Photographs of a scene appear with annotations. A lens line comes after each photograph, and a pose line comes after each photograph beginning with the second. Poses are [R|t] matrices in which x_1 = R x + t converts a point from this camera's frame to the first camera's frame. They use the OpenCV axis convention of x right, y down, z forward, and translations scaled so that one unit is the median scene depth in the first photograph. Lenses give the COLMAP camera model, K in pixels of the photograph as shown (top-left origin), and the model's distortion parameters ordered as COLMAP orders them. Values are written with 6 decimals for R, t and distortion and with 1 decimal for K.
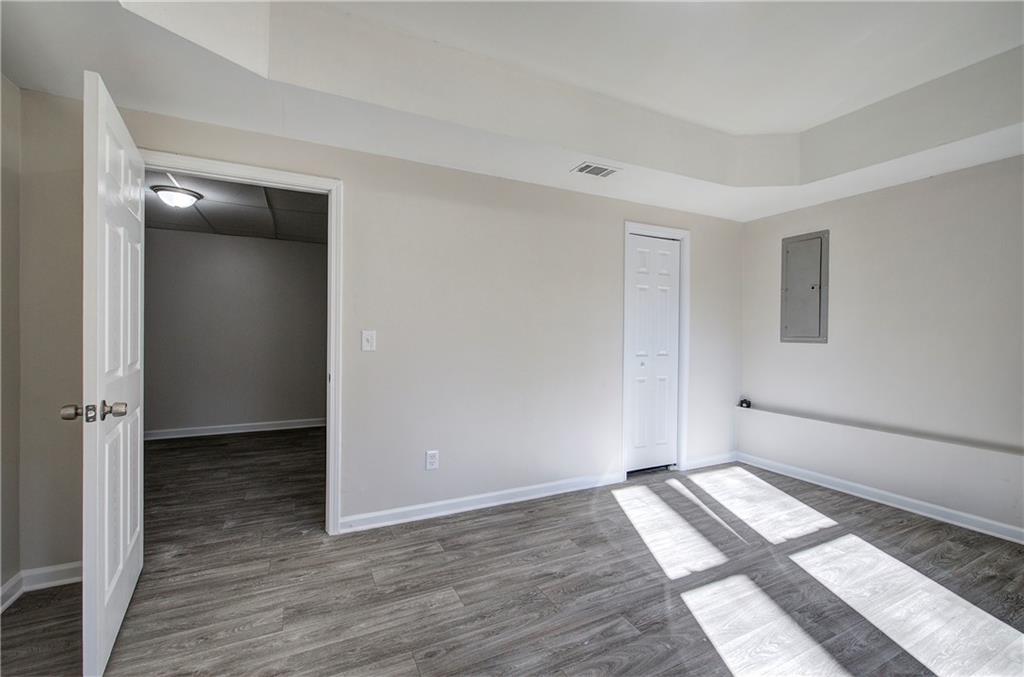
lens RADIAL K [[432.1, 0, 512.0], [0, 432.1, 338.5], [0, 0, 1]] dist [-0.000975, -0.000377]
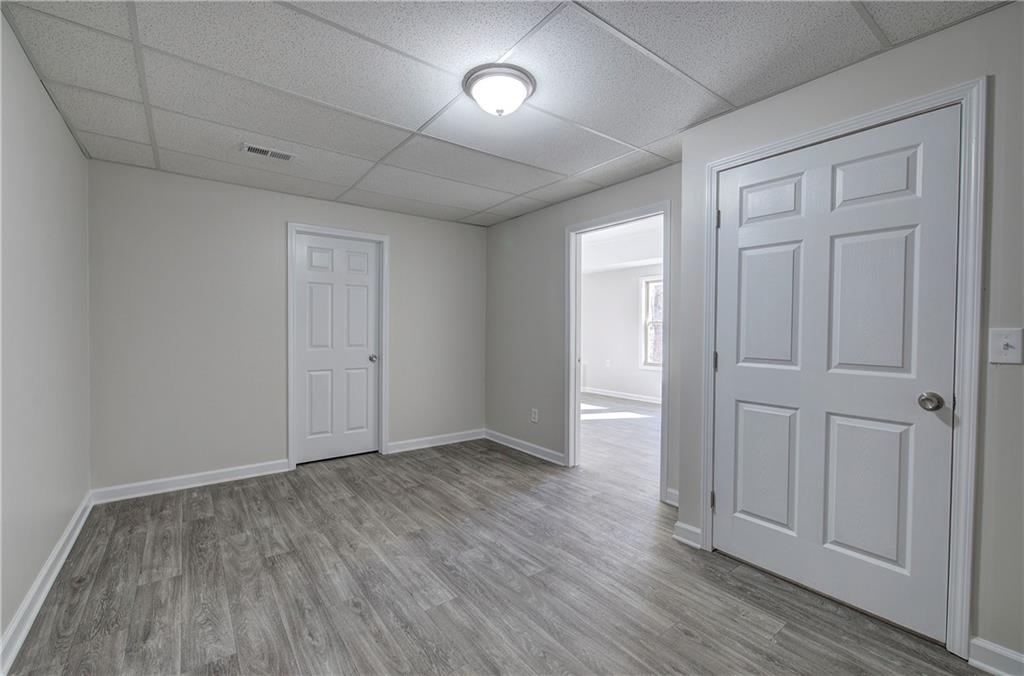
lens RADIAL K [[432.1, 0, 512.0], [0, 432.1, 338.0], [0, 0, 1]] dist [-0.000975, -0.000377]
pose [[0.187757, 0.012246, -0.982139, 1.259070], [-0.007208, 0.999913, 0.011090, 0.002274], [0.982189, 0.004997, 0.187828, 0.621470]]
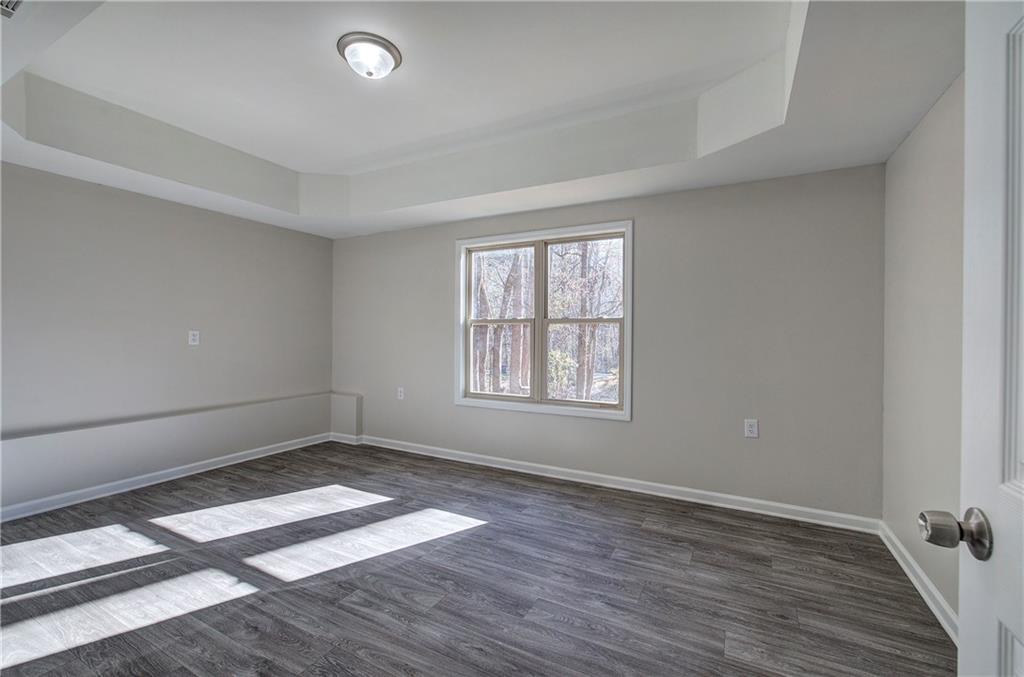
lens RADIAL K [[432.1, 0, 512.0], [0, 432.1, 338.5], [0, 0, 1]] dist [-0.000975, -0.000377]
pose [[-0.588297, -0.017126, 0.808464, -0.761557], [-0.004211, 0.999827, 0.018115, -0.022389], [-0.808634, 0.007252, -0.588267, 1.155340]]
